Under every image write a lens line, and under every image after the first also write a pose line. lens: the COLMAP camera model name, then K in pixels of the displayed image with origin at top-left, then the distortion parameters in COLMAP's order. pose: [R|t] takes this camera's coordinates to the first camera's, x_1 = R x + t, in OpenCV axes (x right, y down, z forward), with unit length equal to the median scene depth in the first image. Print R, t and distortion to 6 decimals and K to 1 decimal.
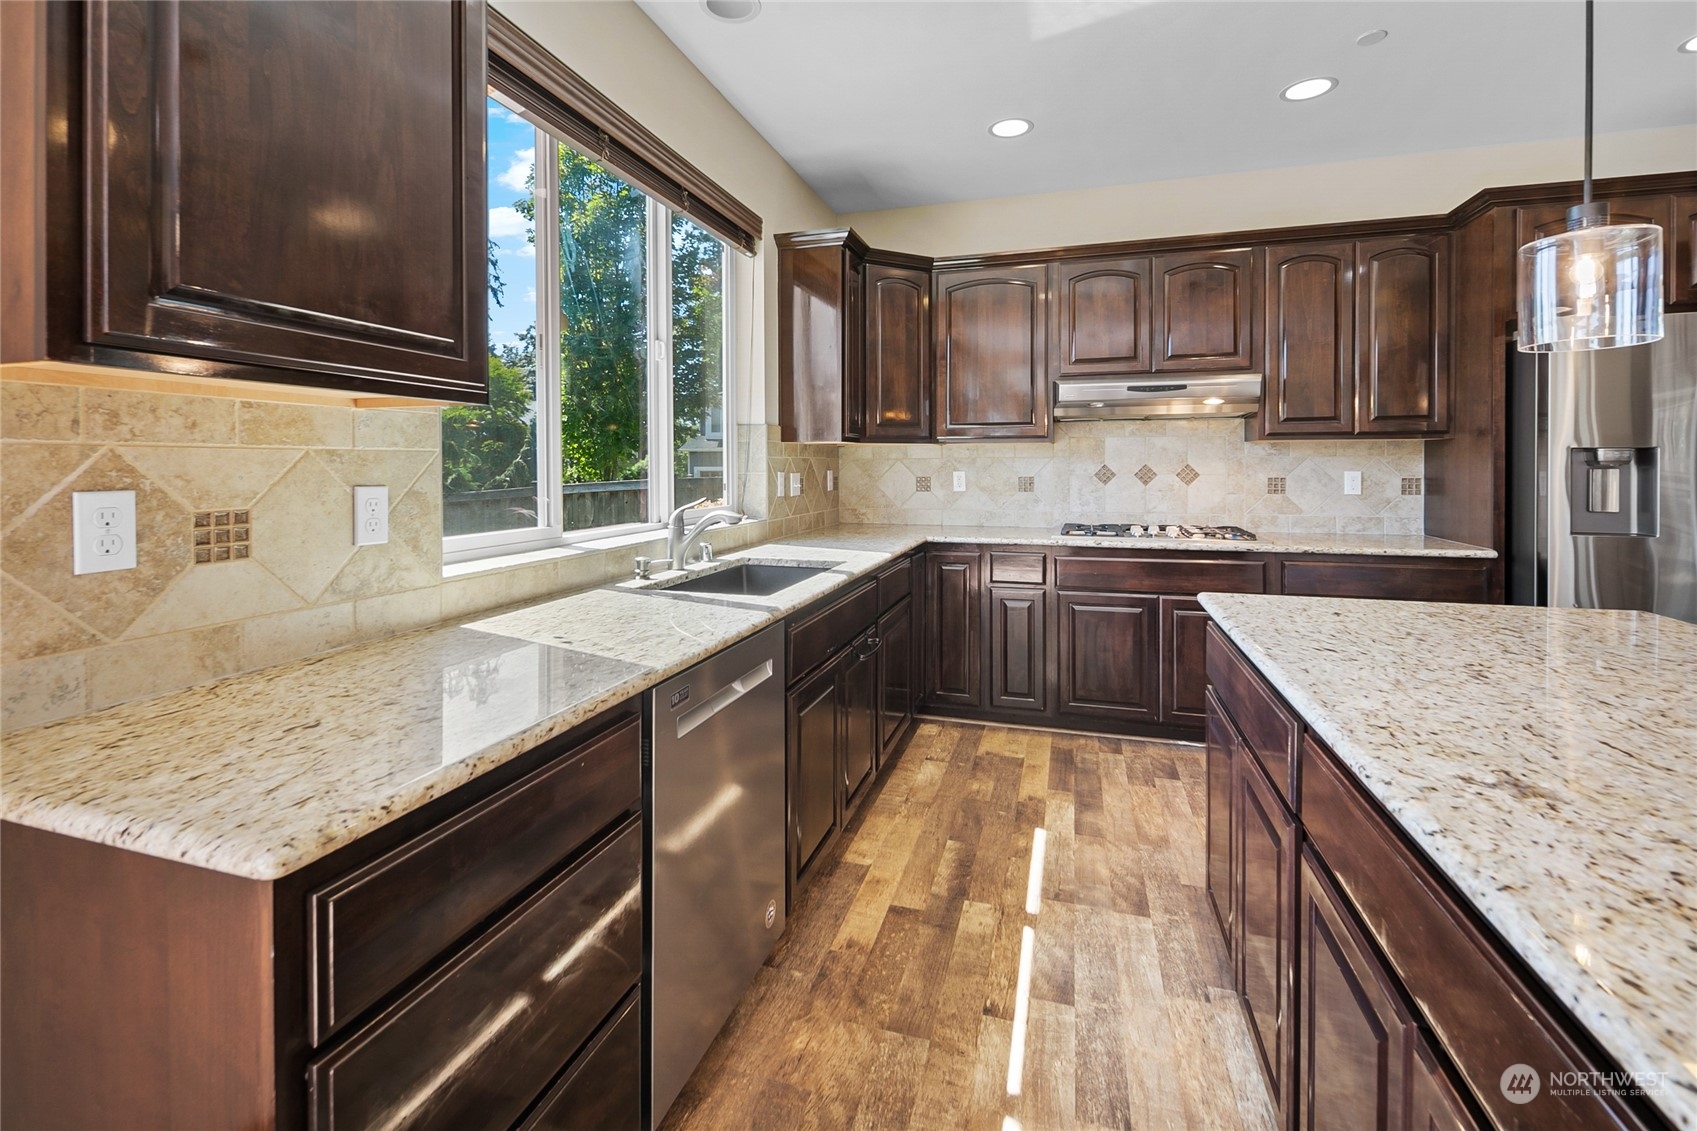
lens RADIAL K [[742.4, 0, 850.5], [0, 742.4, 469.6], [0, 0, 1]] dist [0.005070, -0.002477]
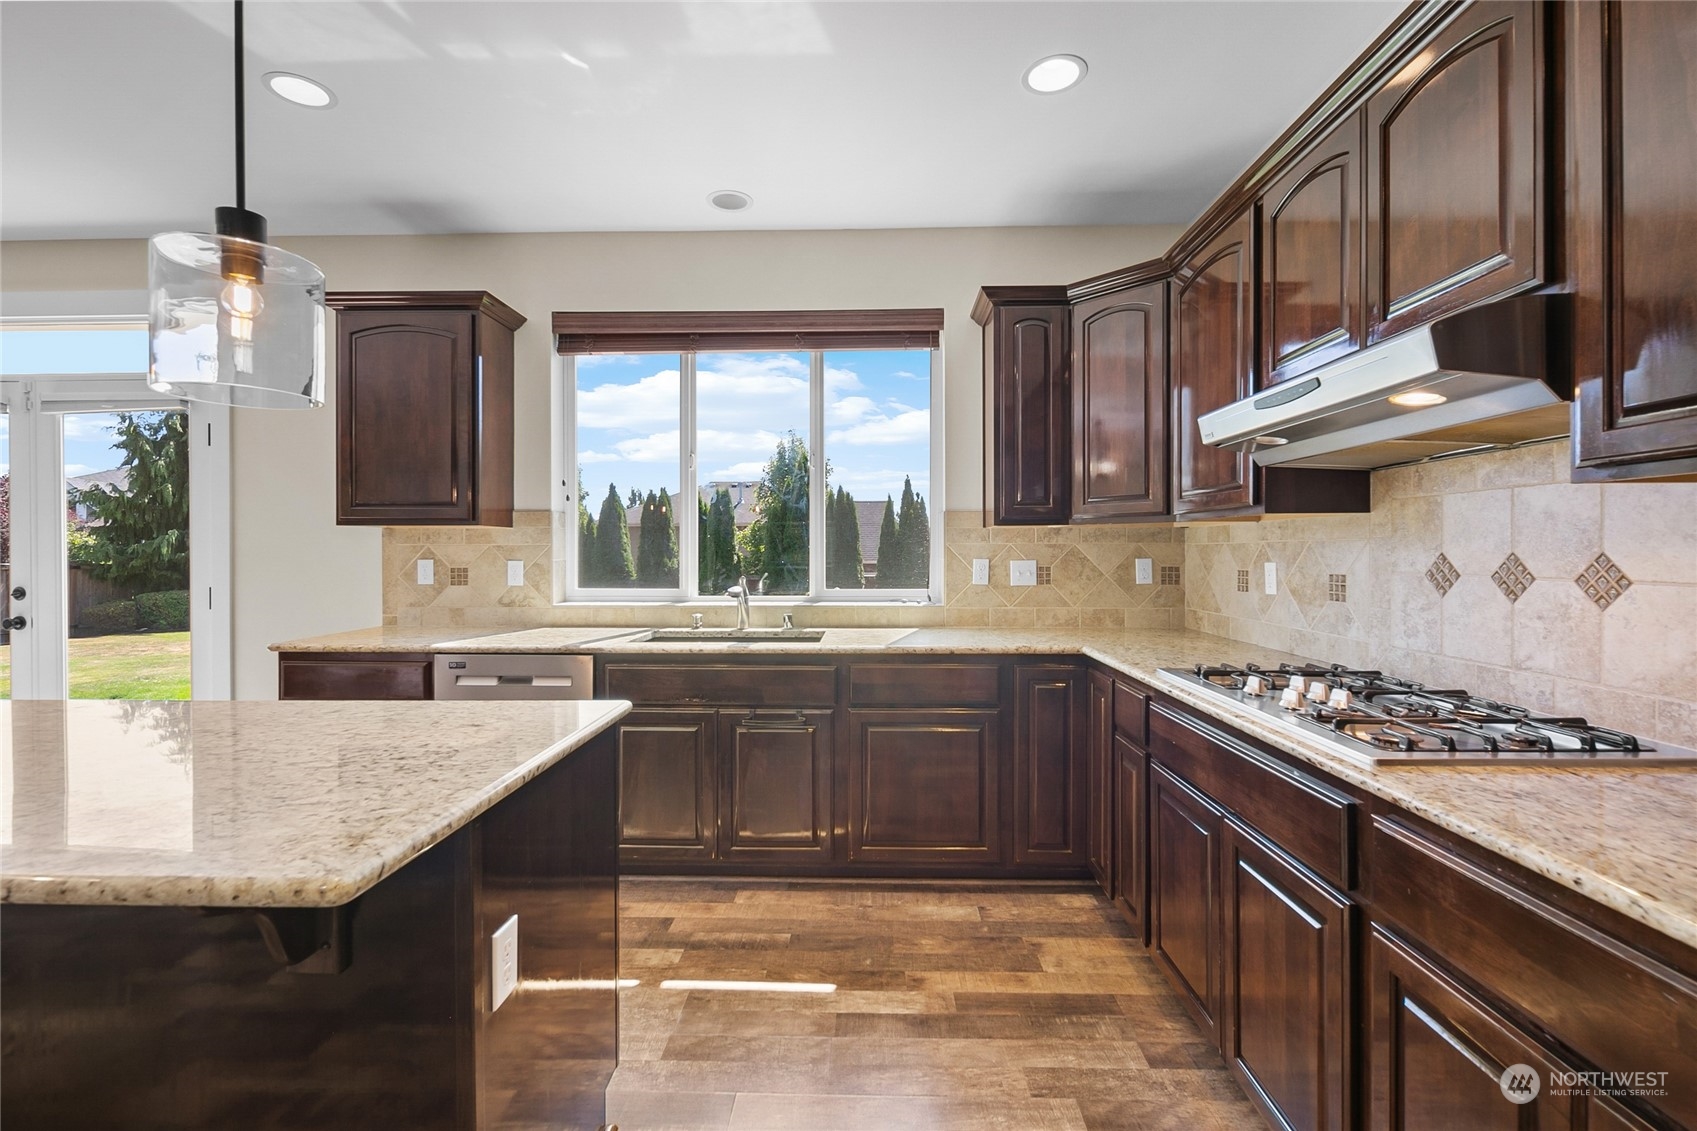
lens RADIAL K [[742.4, 0, 848.7], [0, 742.4, 554.3], [0, 0, 1]] dist [0.005070, -0.002477]
pose [[0.261602, 0.006852, -0.965152, 0.858016], [-0.006477, 0.999965, 0.005344, -0.007372], [0.965154, 0.004853, 0.261637, 0.637491]]
